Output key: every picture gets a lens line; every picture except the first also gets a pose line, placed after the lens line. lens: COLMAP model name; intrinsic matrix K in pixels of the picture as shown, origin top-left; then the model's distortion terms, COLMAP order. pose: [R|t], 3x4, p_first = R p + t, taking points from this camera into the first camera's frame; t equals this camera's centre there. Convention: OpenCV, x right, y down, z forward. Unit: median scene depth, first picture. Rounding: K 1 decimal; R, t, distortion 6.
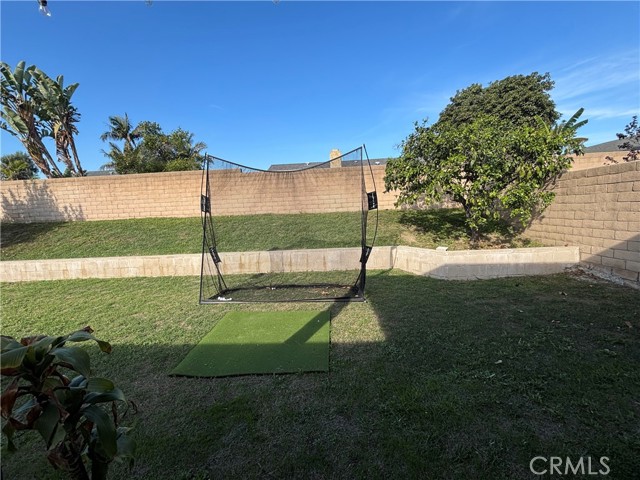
lens RADIAL K [[284.2, 0, 319.6], [0, 284.2, 239.5], [0, 0, 1]] dist [-0.010073, -0.000087]
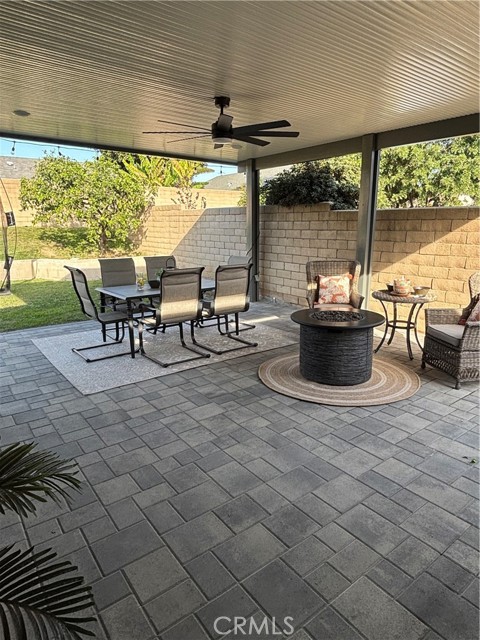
lens RADIAL K [[399.8, 0, 235.3], [0, 399.8, 318.4], [0, 0, 1]] dist [0.003037, -0.016306]
pose [[0.768950, -0.107639, 0.630182, -0.118817], [0.033605, 0.991167, 0.128292, 0.060521], [-0.638425, -0.077472, 0.765775, -0.580314]]
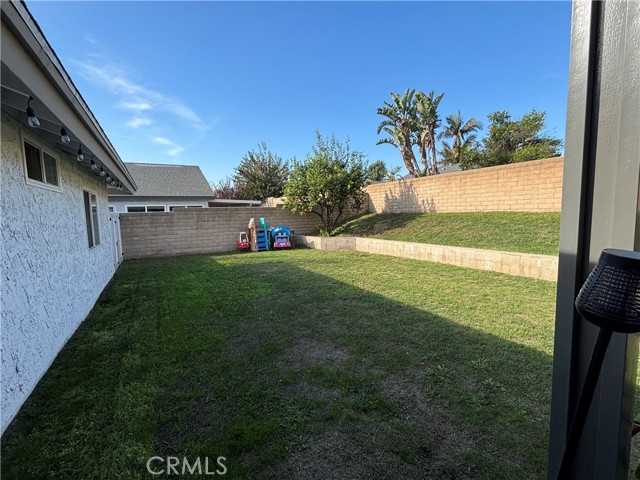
lens RADIAL K [[284.2, 0, 319.4], [0, 284.2, 240.8], [0, 0, 1]] dist [-0.010073, -0.000087]
pose [[0.539916, 0.110883, -0.834383, -0.109481], [-0.082454, 0.993485, 0.078672, -0.002116], [0.837670, 0.026322, 0.545541, -0.048626]]
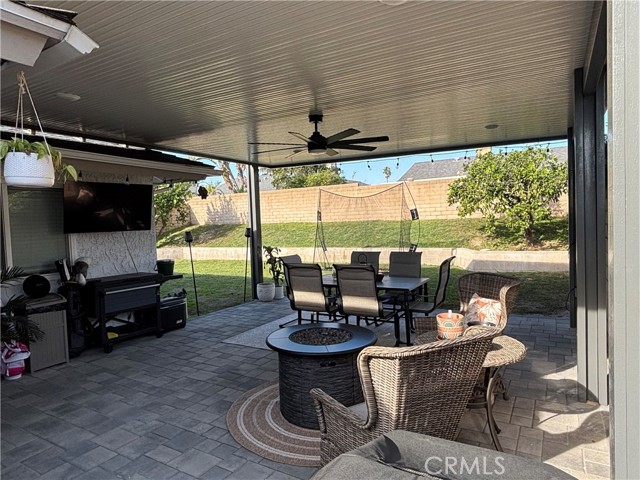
lens RADIAL K [[399.8, 0, 317.3], [0, 399.8, 234.1], [0, 0, 1]] dist [0.003037, -0.016306]
pose [[0.883293, 0.027614, -0.468008, 0.409493], [-0.048654, 0.998273, -0.032927, 0.037975], [0.466291, 0.051855, 0.883110, -0.642349]]
